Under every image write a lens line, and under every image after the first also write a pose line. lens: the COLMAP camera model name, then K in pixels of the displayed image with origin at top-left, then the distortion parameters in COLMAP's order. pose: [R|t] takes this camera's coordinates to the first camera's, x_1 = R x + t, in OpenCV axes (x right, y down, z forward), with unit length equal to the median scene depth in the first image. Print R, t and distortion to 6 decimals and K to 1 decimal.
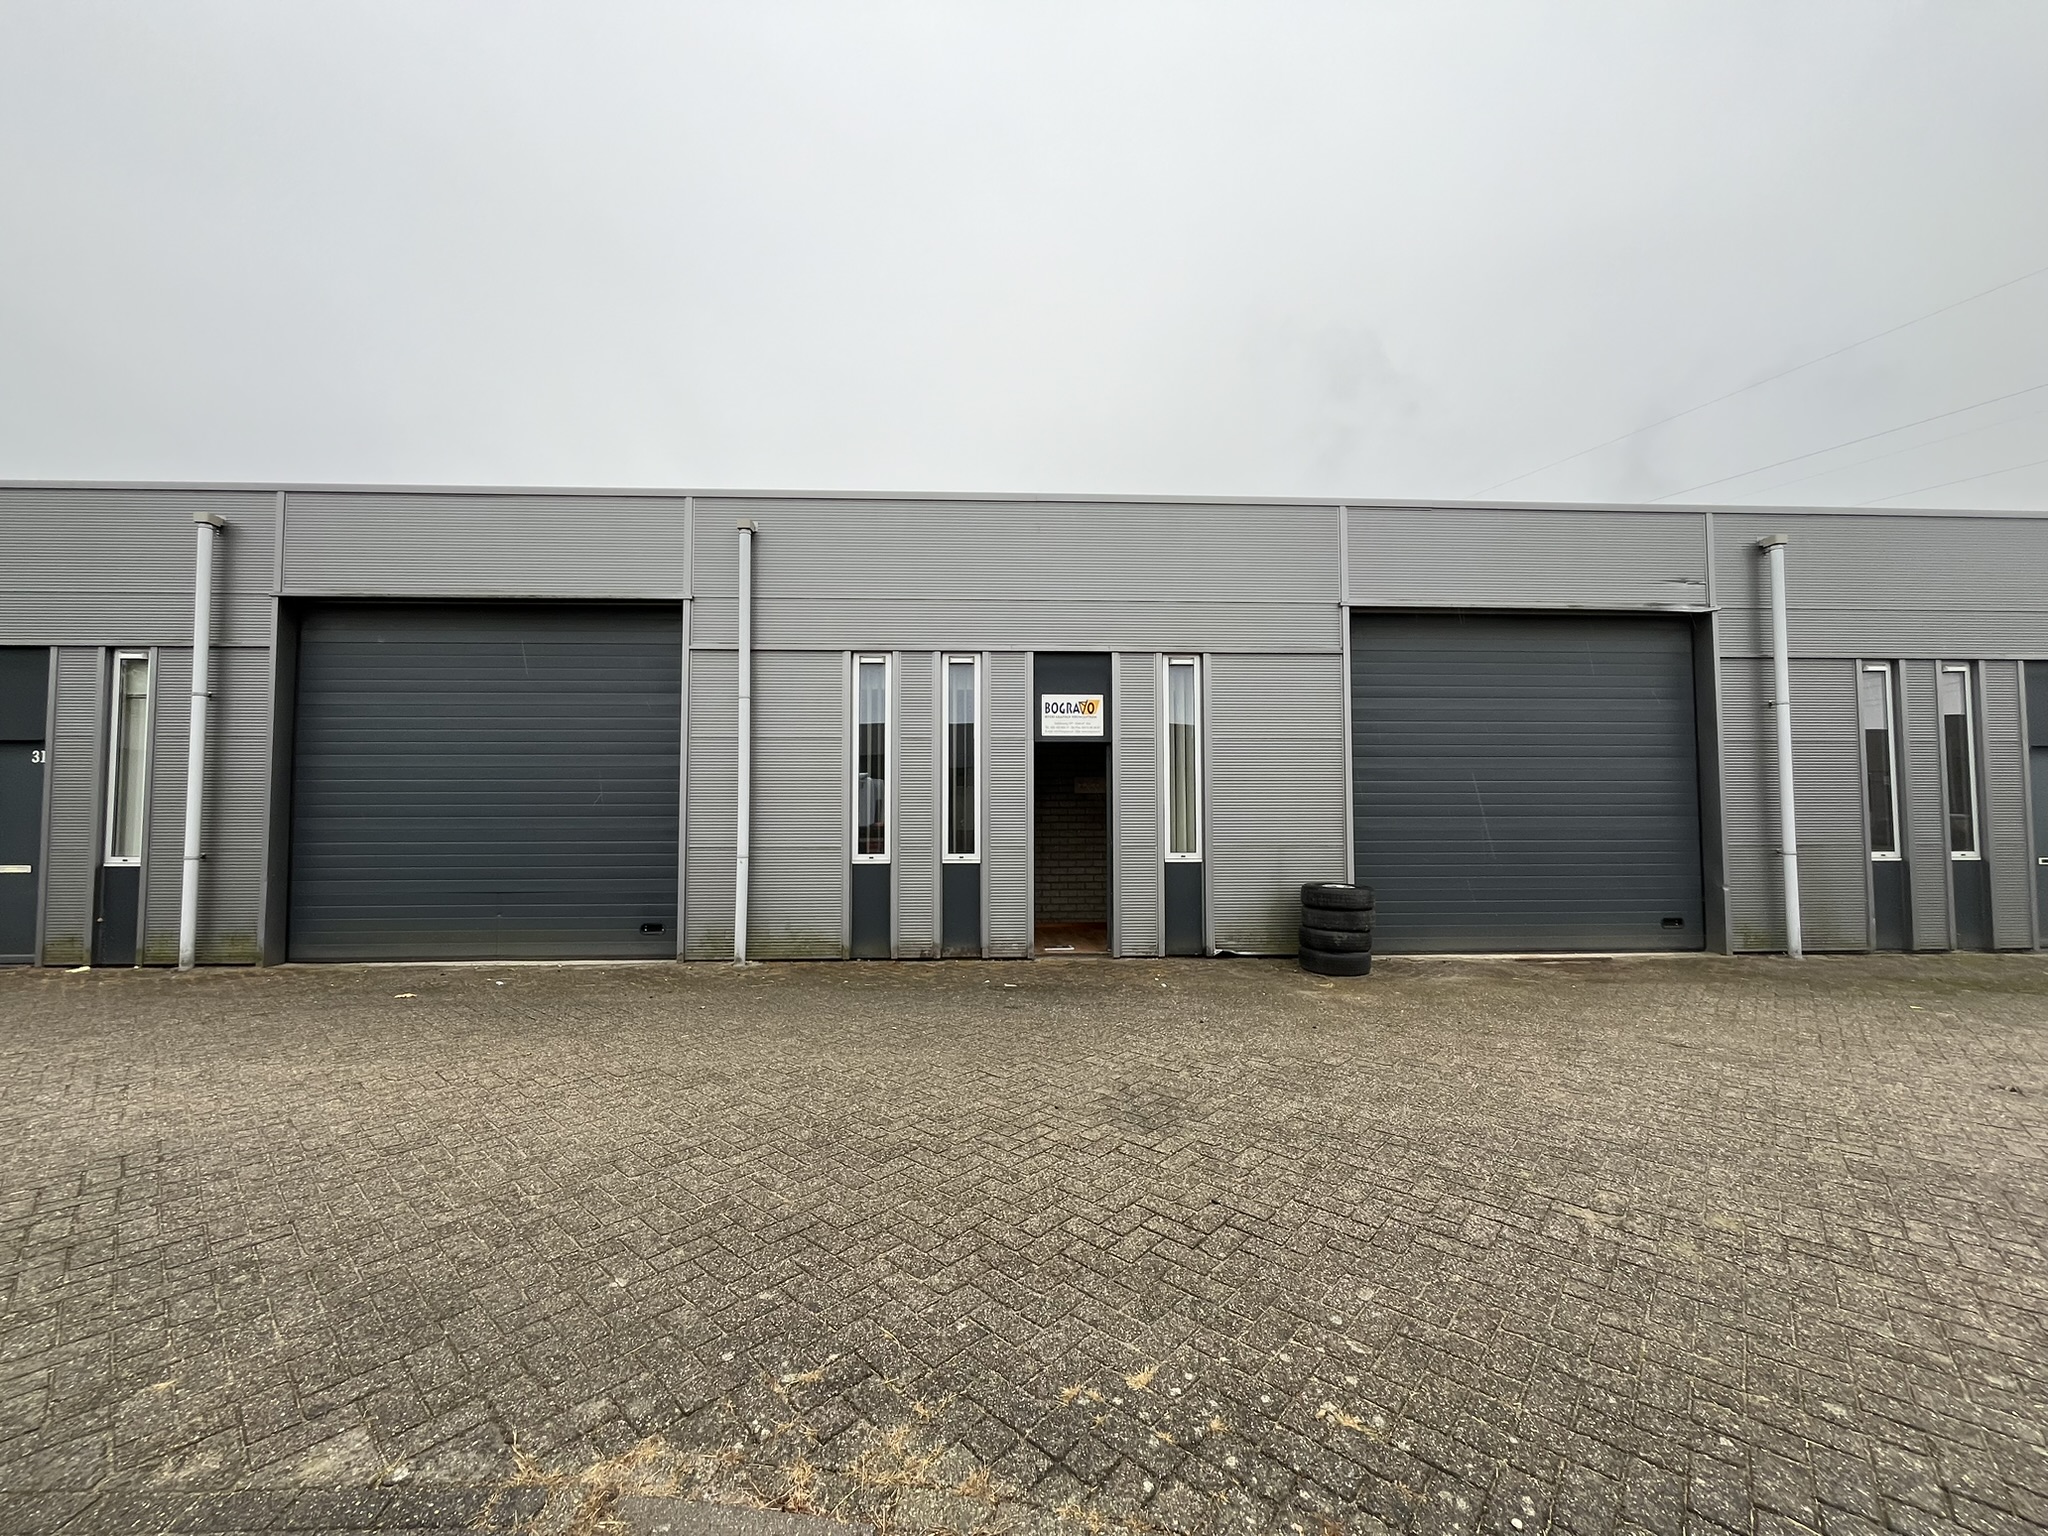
lens RADIAL K [[814.5, 0, 1019.6], [0, 814.5, 775.0], [0, 0, 1]] dist [-0.003645, 0.000199]
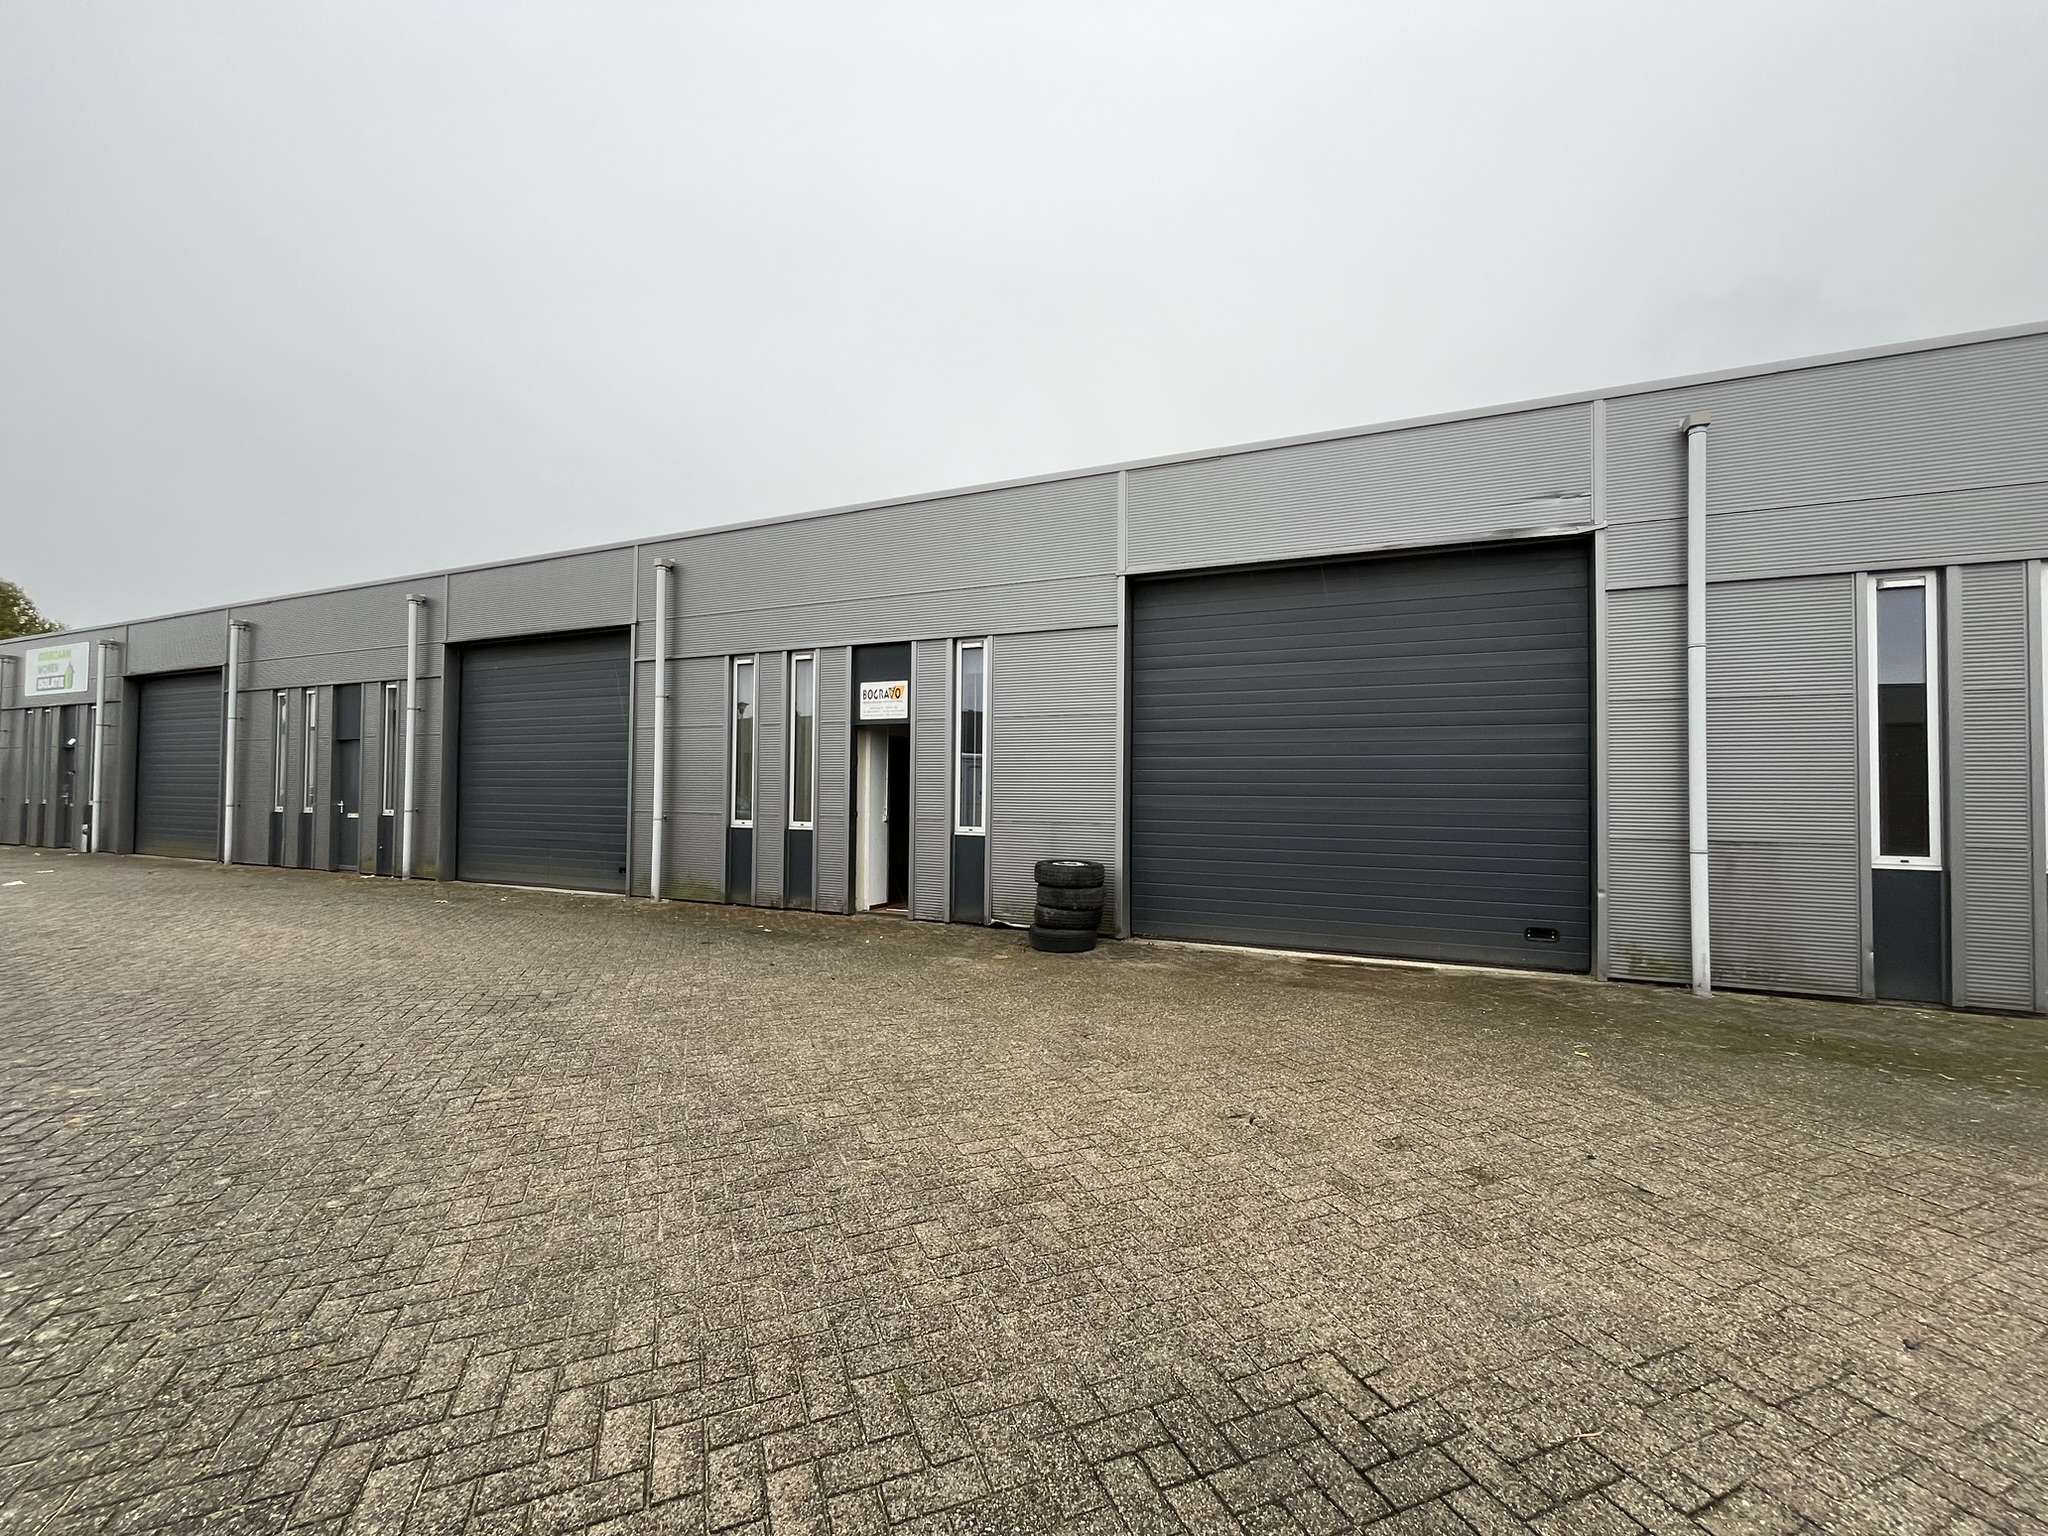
lens RADIAL K [[814.5, 0, 1023.6], [0, 814.5, 771.8], [0, 0, 1]] dist [-0.003645, 0.000199]
pose [[0.900477, 0.000027, -0.434904, 0.749067], [0.008404, 0.999812, 0.017464, 0.006980], [0.434823, -0.019381, 0.900308, 0.081892]]
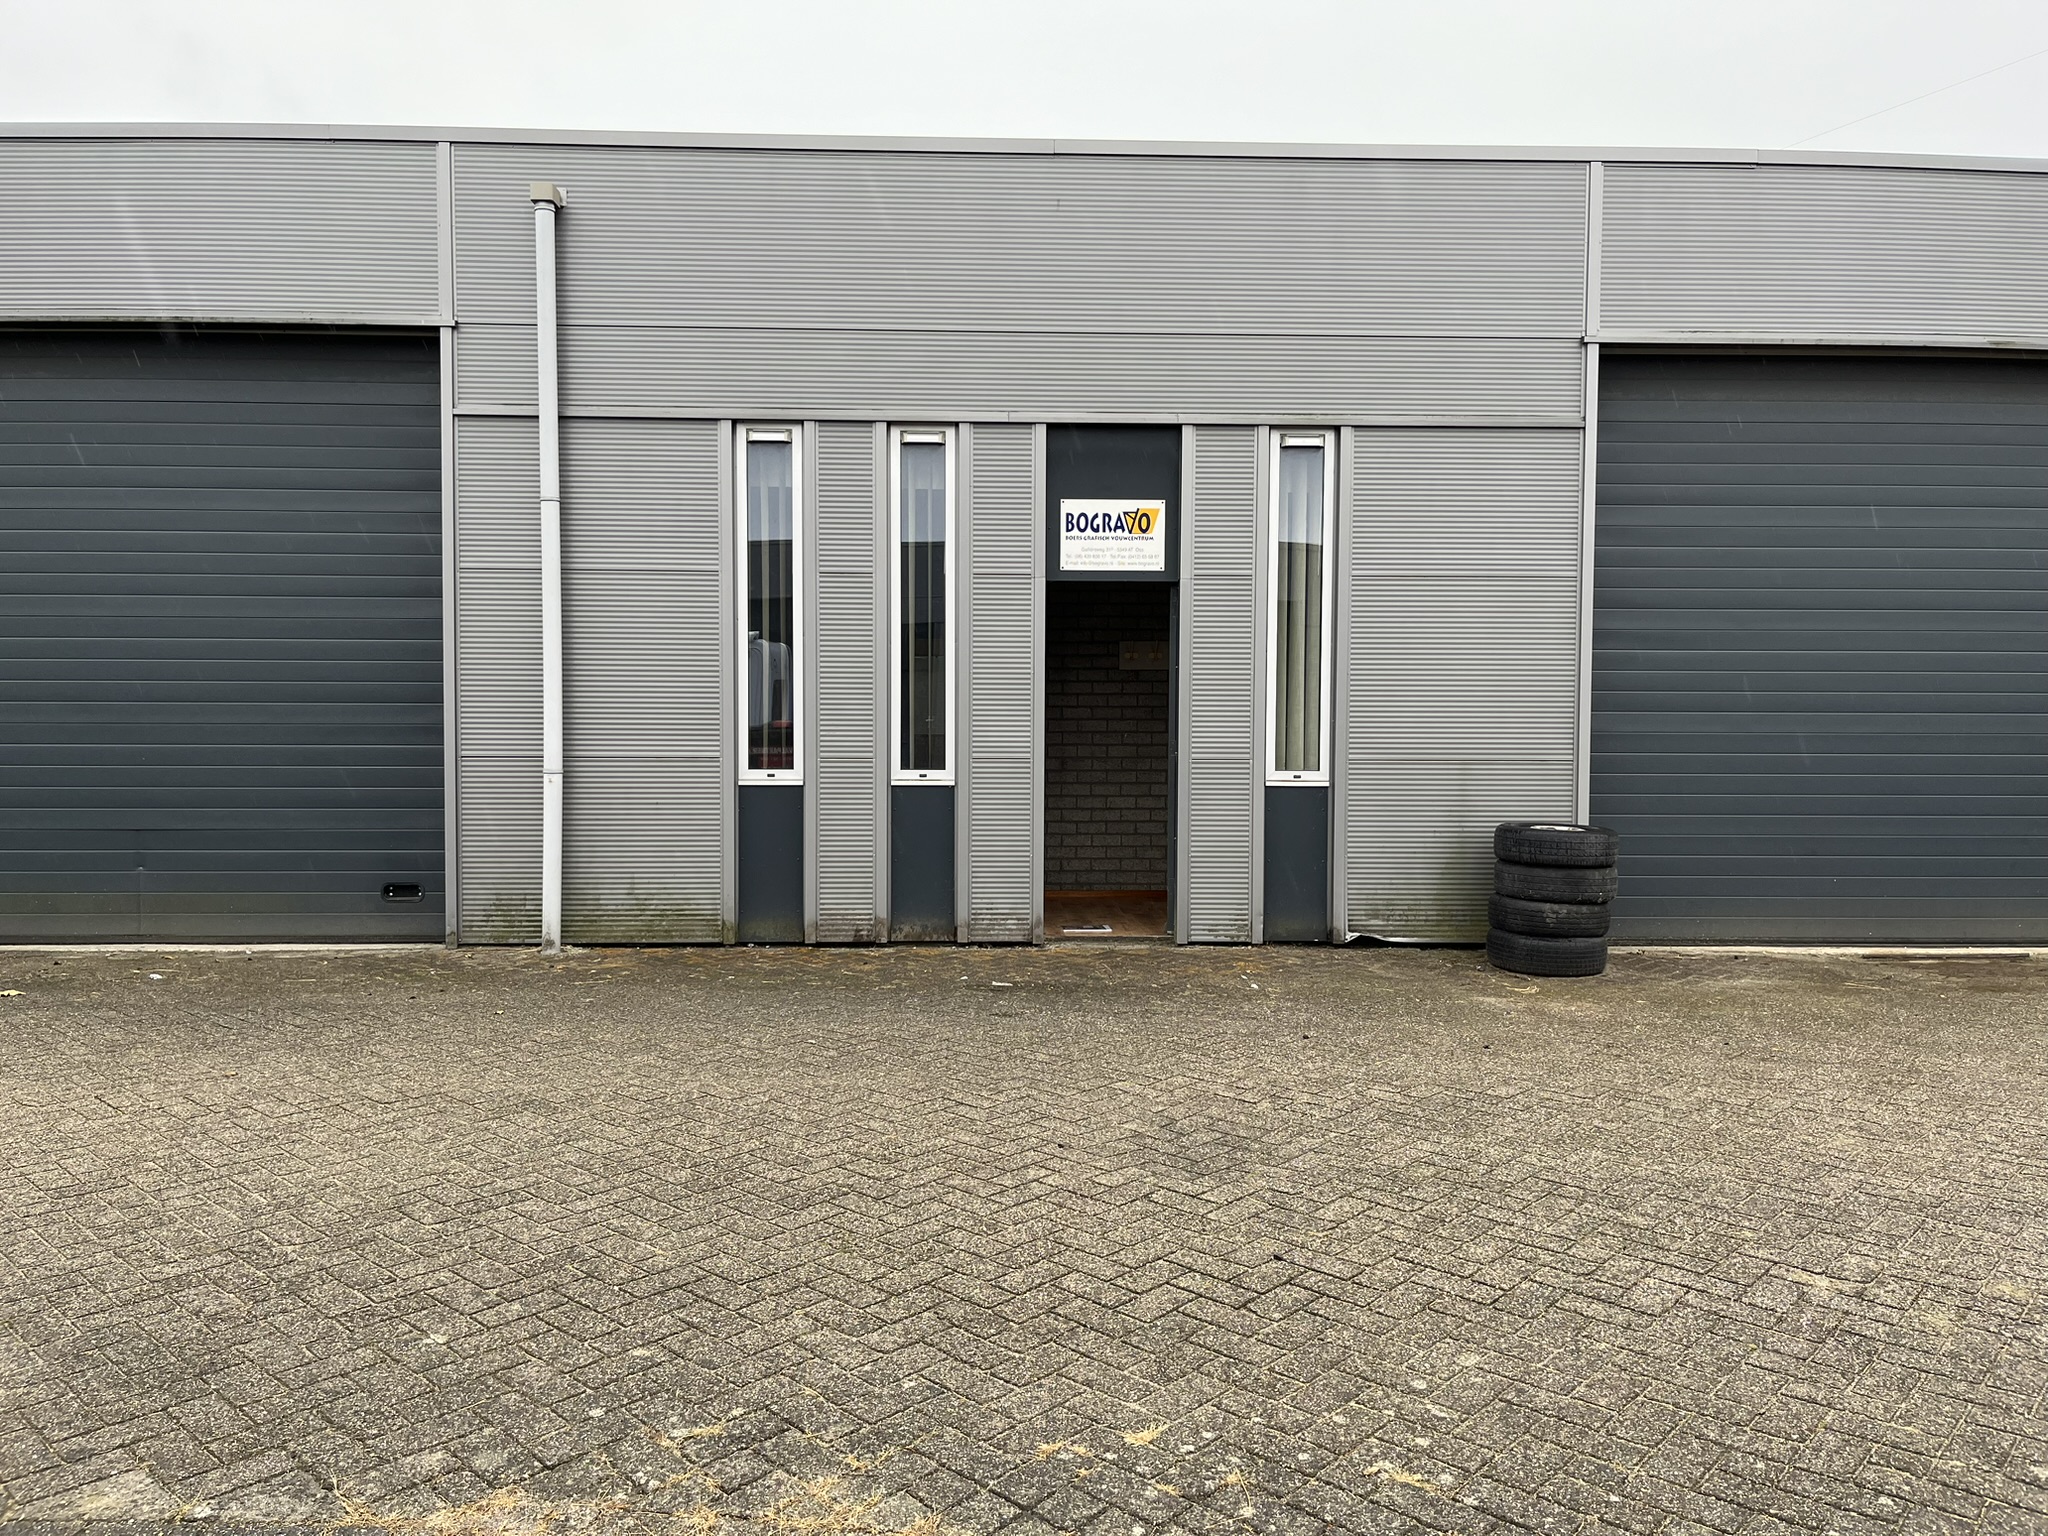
lens RADIAL K [[1510.8, 0, 1025.4], [0, 1510.8, 758.5], [0, 0, 1]] dist [0.056839, -0.073482]
pose [[0.999947, 0.006723, -0.007807, 0.012248], [-0.006072, 0.996724, 0.080648, -0.000613], [0.008324, -0.080597, 0.996712, -0.098641]]
